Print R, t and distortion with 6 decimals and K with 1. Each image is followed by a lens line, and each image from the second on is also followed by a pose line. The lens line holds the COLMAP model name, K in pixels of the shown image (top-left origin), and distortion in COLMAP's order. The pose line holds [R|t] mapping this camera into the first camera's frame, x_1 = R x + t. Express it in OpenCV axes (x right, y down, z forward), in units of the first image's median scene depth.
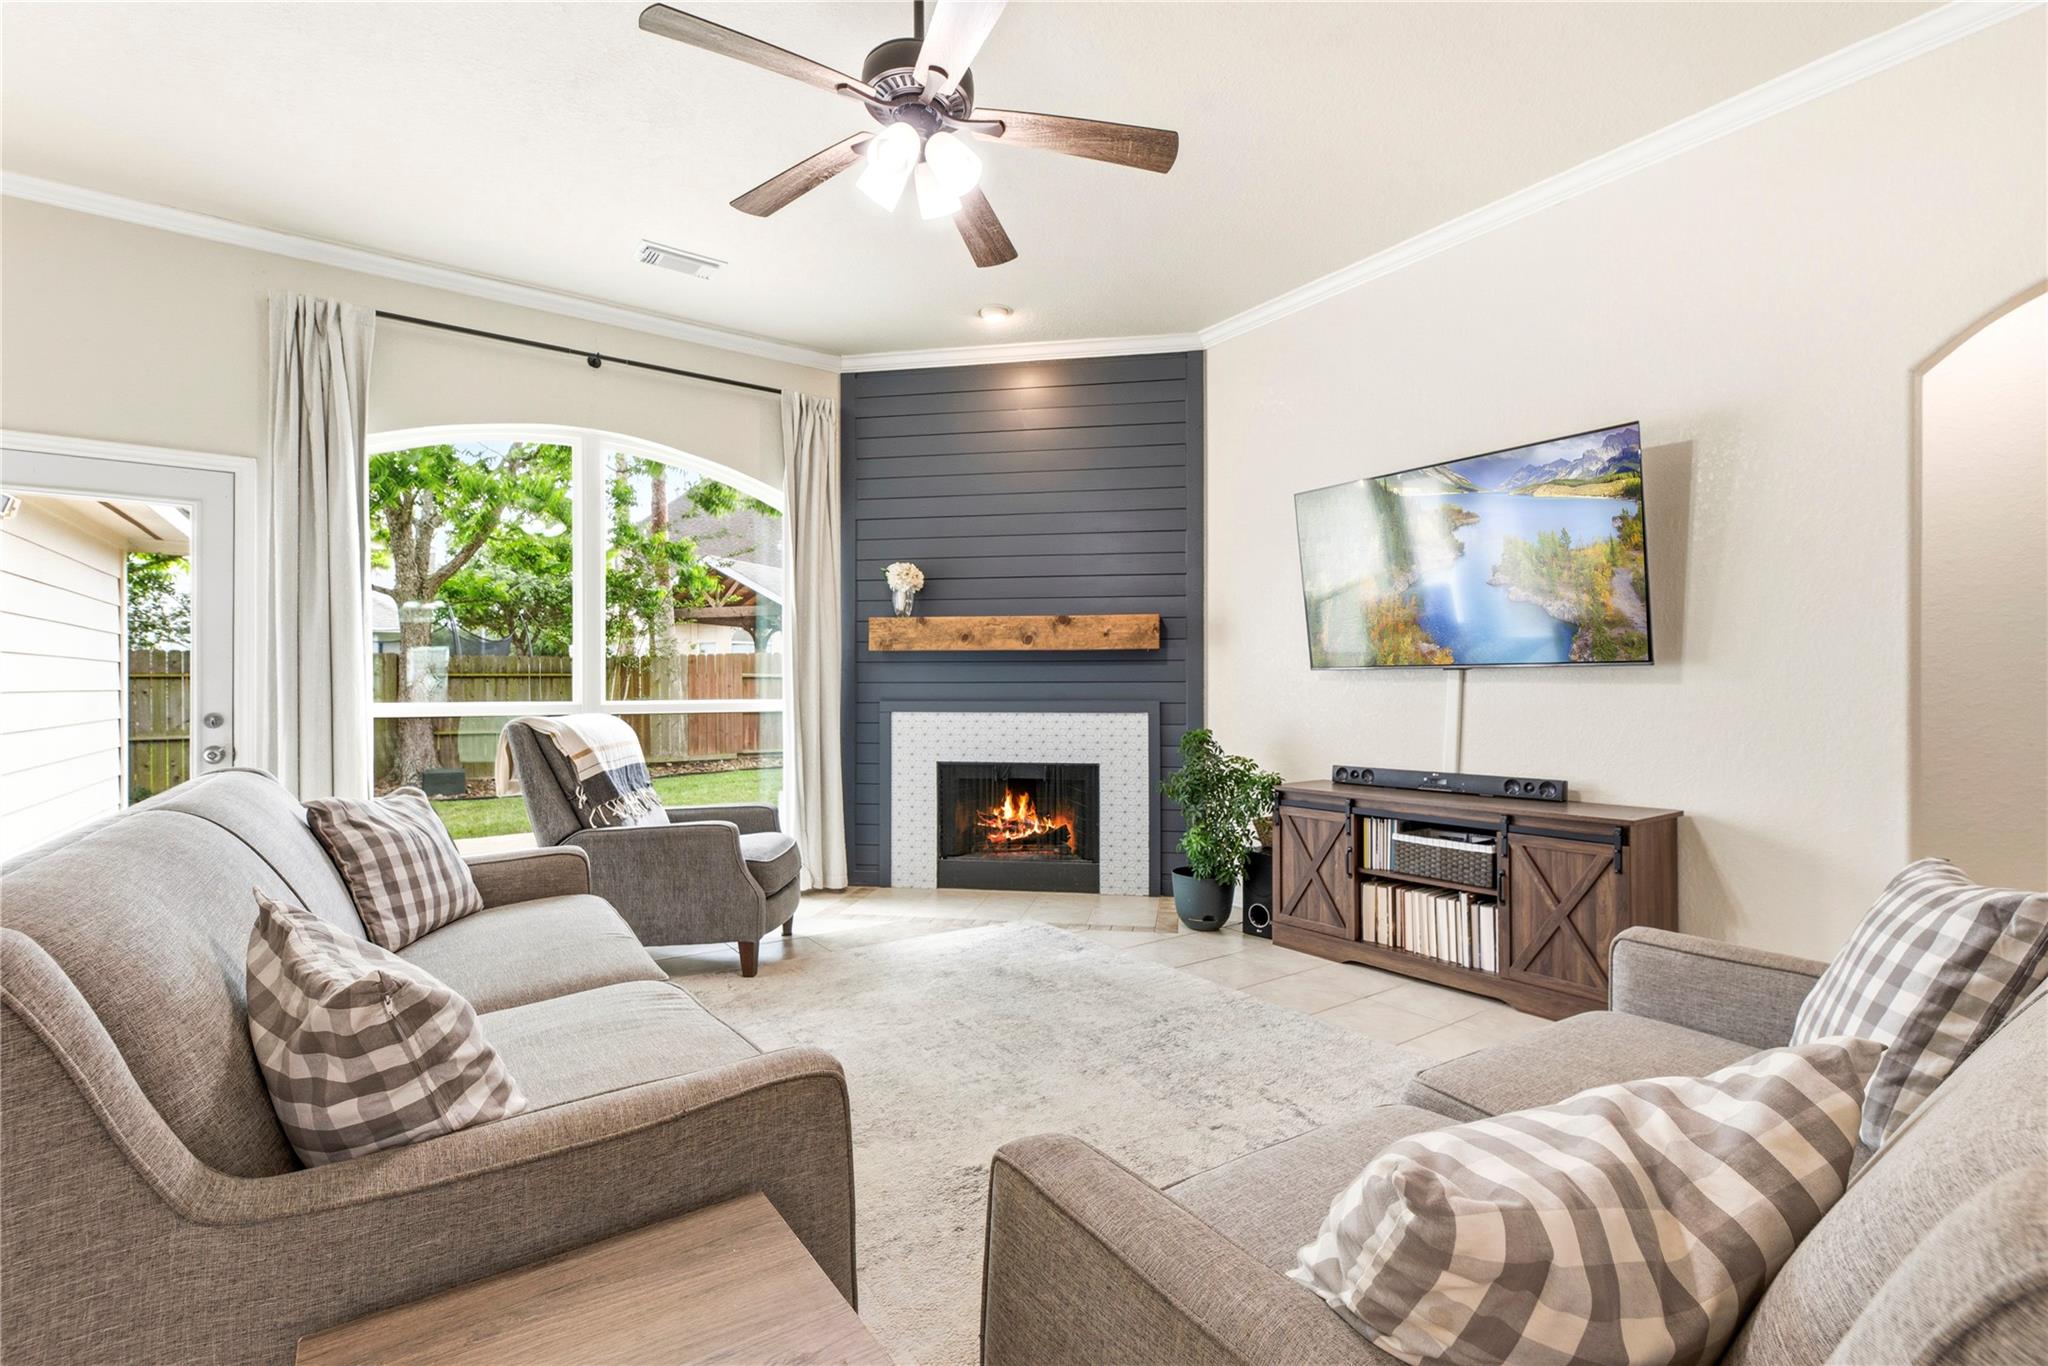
lens RADIAL K [[922.4, 0, 1039.4], [0, 922.4, 691.7], [0, 0, 1]] dist [-0.000049, -0.000027]
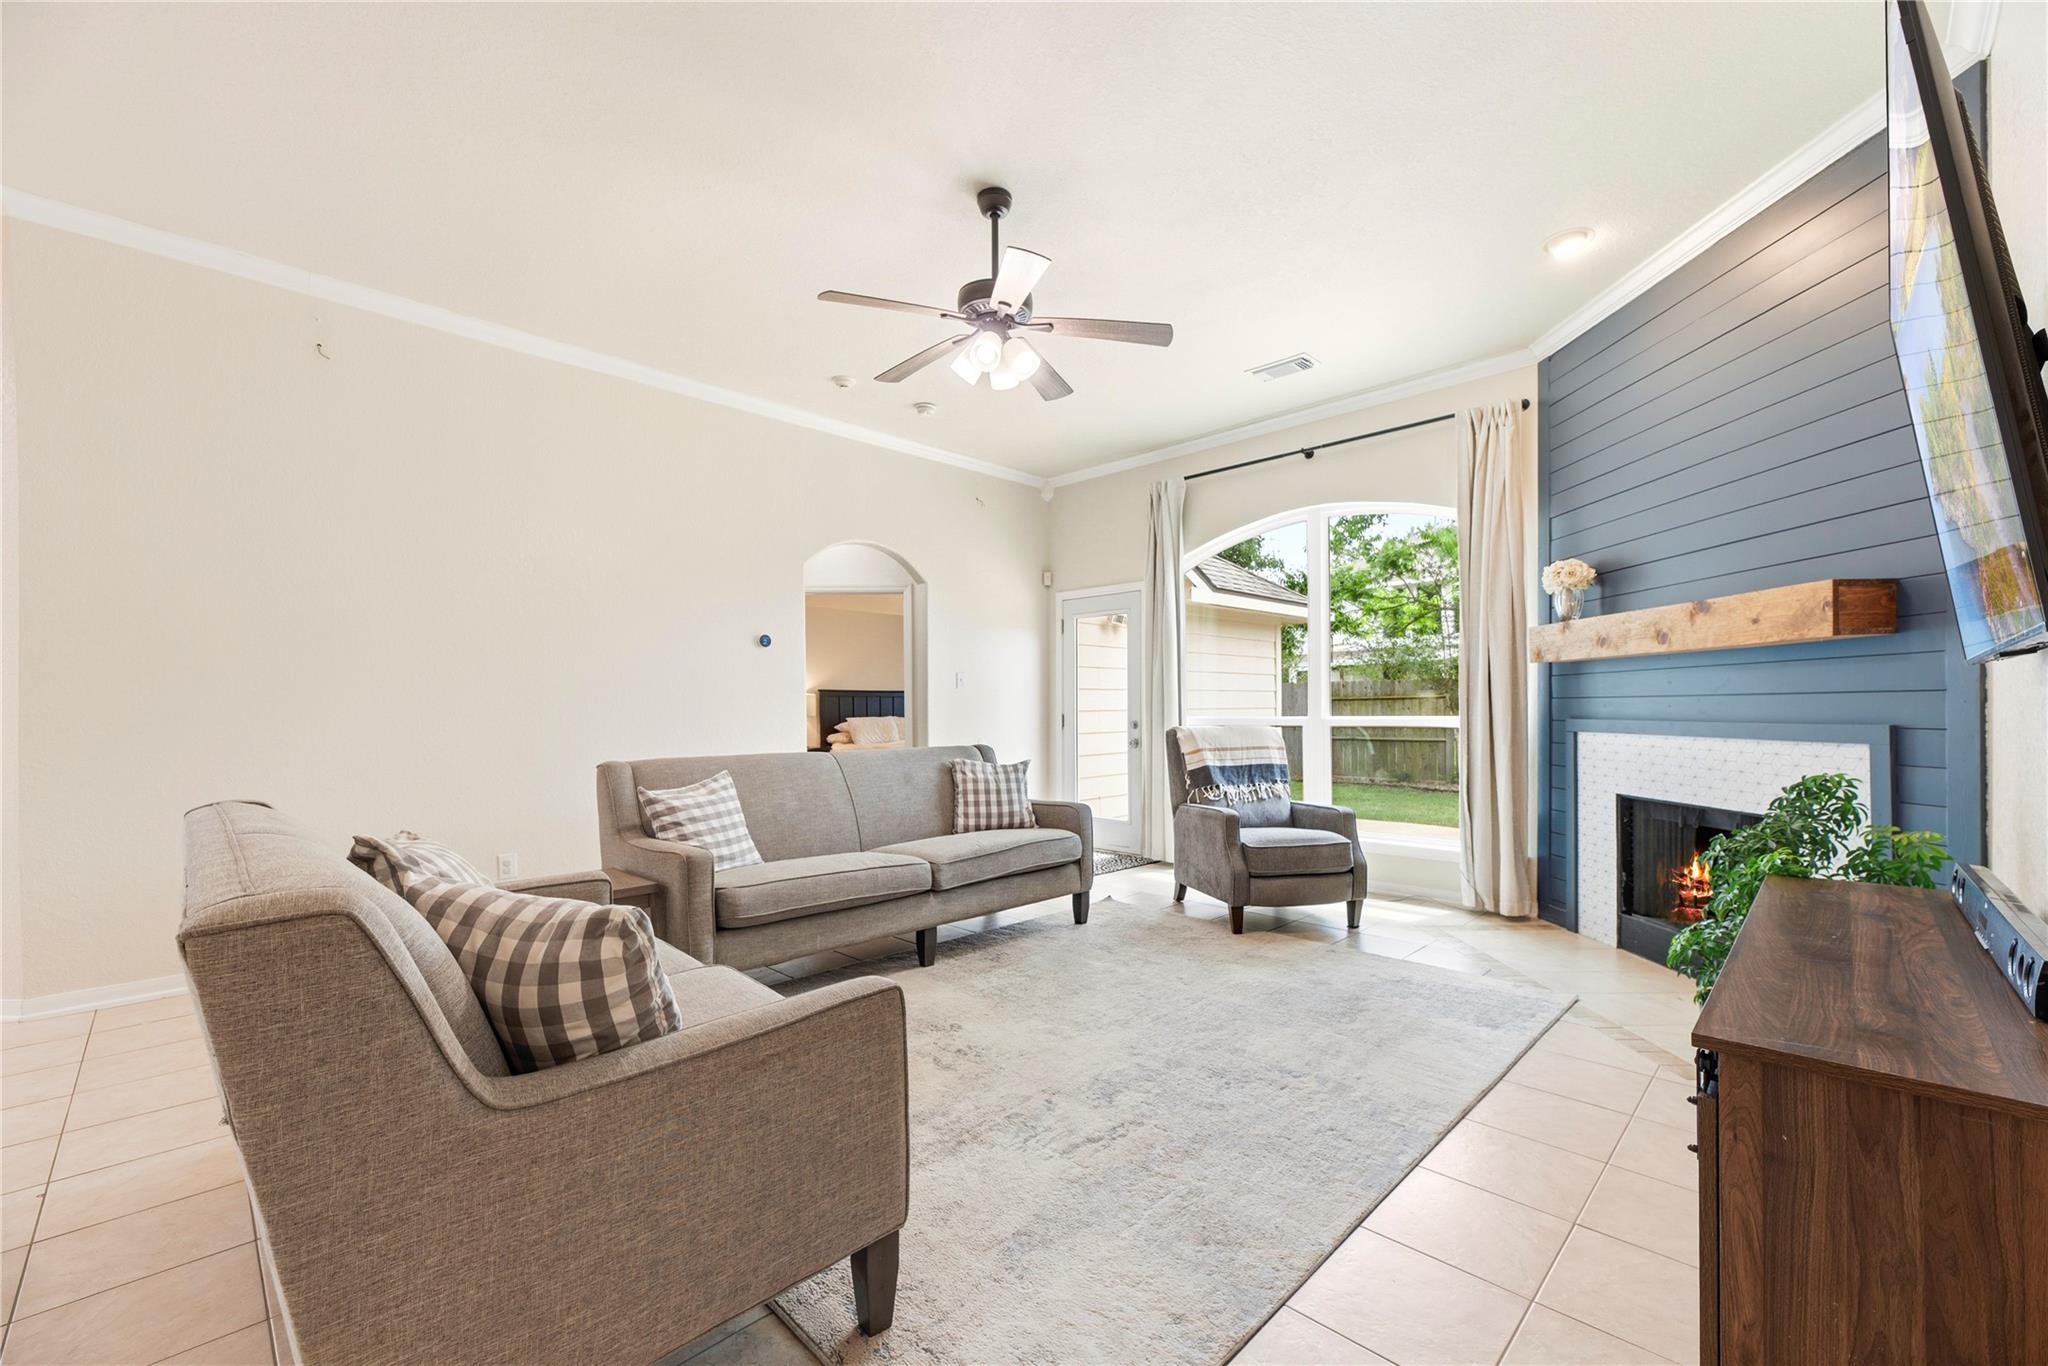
lens RADIAL K [[833.8, 0, 1027.3], [0, 833.8, 709.6], [0, 0, 1]] dist [-0.001497, 0.000487]
pose [[0.170339, 0.001248, -0.985385, 0.573626], [0.005063, 0.999985, 0.002142, -0.003086], [0.985373, -0.005354, 0.170330, 0.388613]]
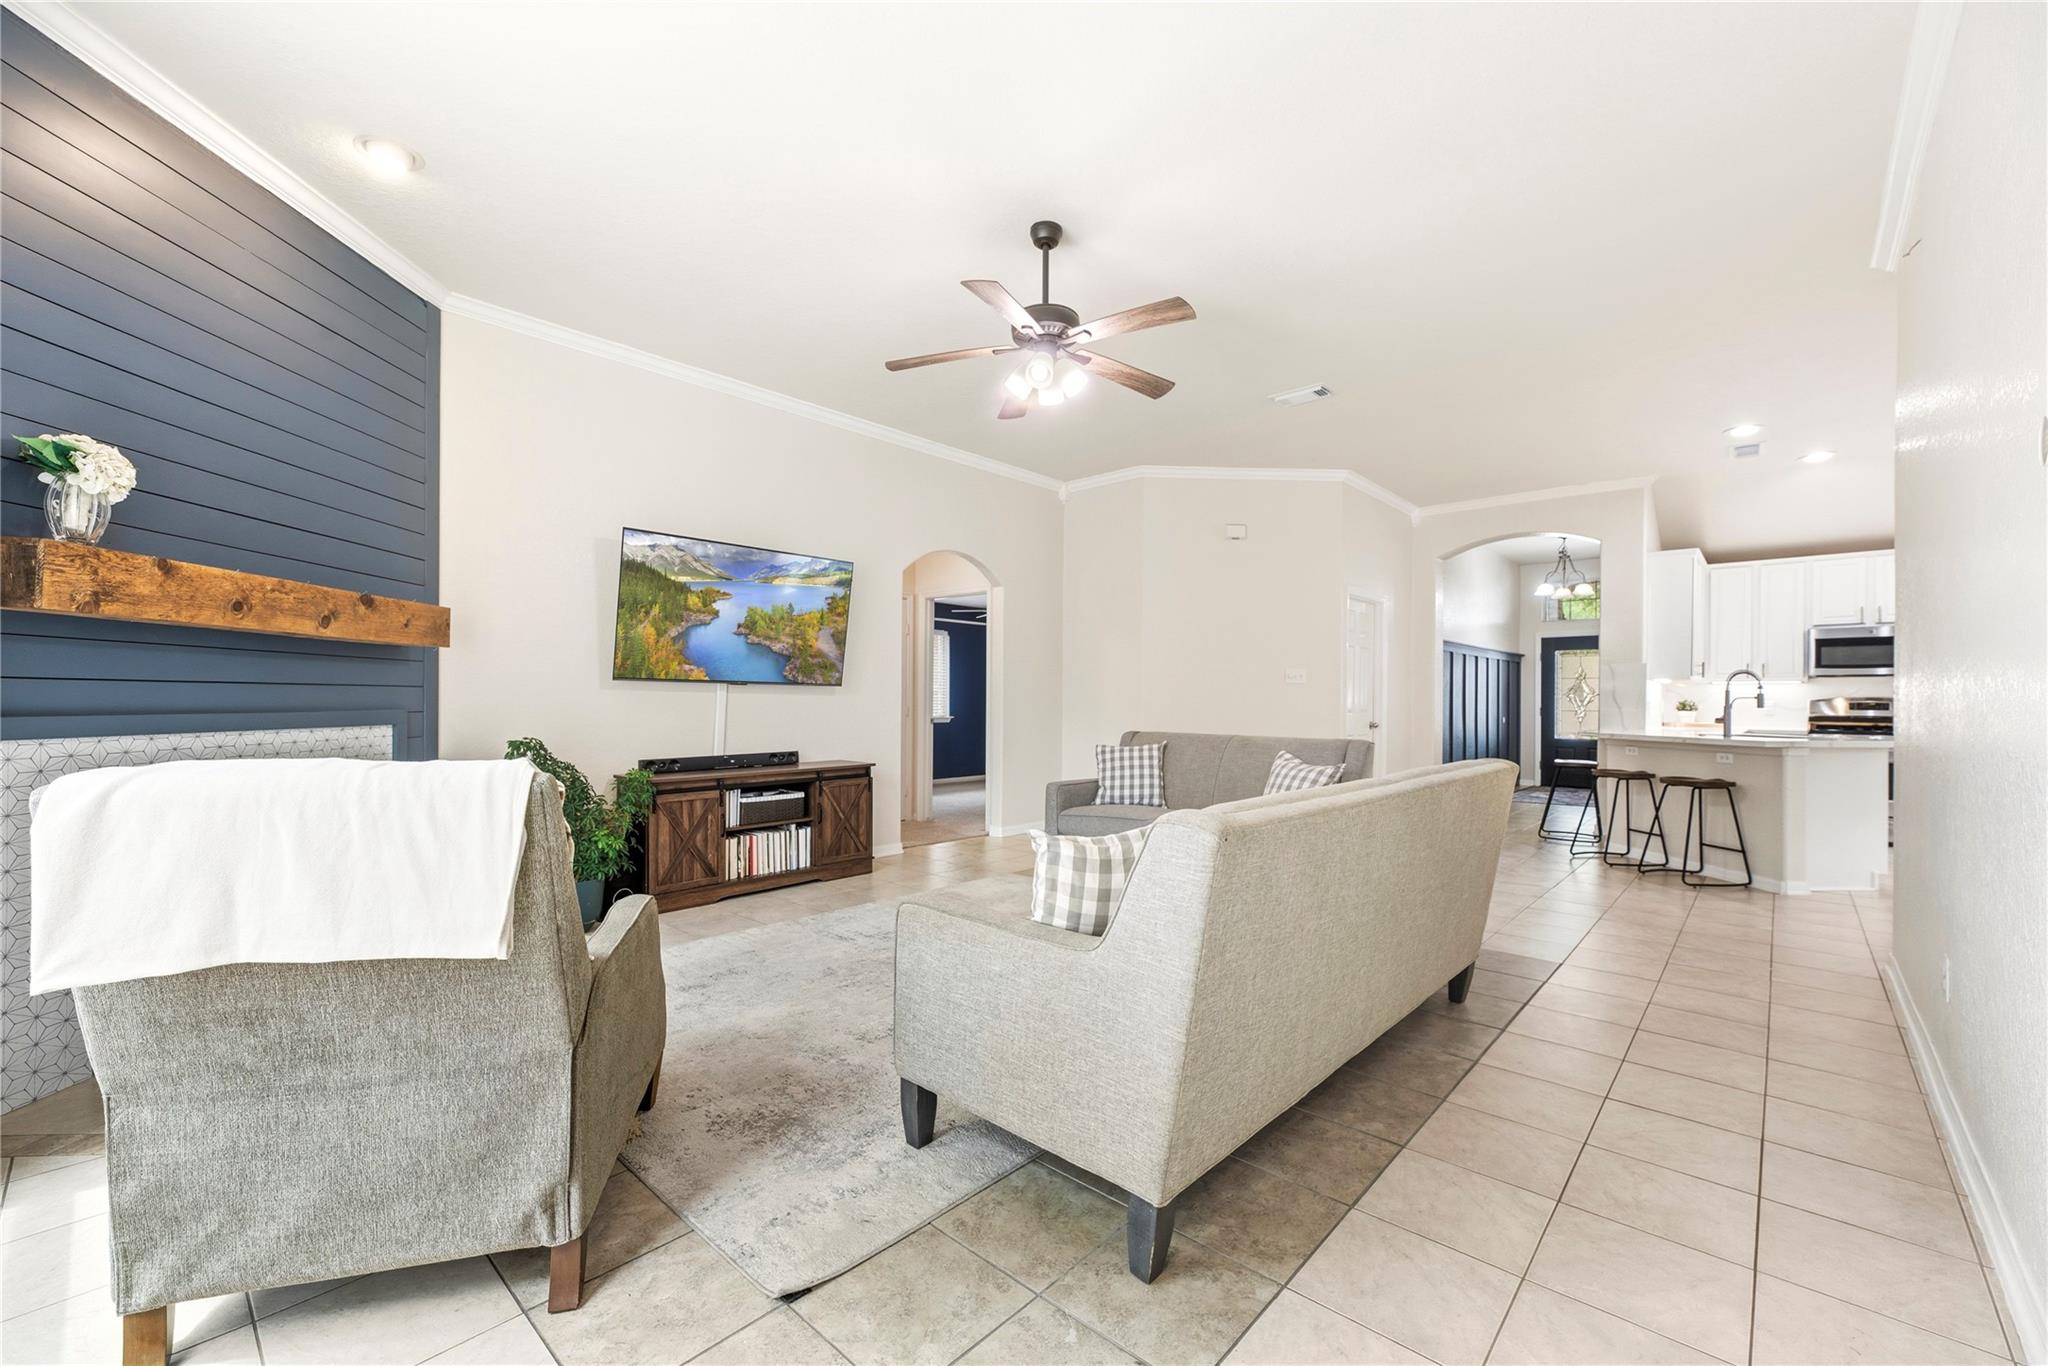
lens RADIAL K [[833.8, 0, 1034.7], [0, 833.8, 700.6], [0, 0, 1]] dist [-0.001497, 0.000487]
pose [[-0.210044, -0.002450, 0.977689, -0.740401], [-0.004407, 0.999989, 0.001559, -0.001432], [-0.977682, -0.003981, -0.210053, 0.628403]]
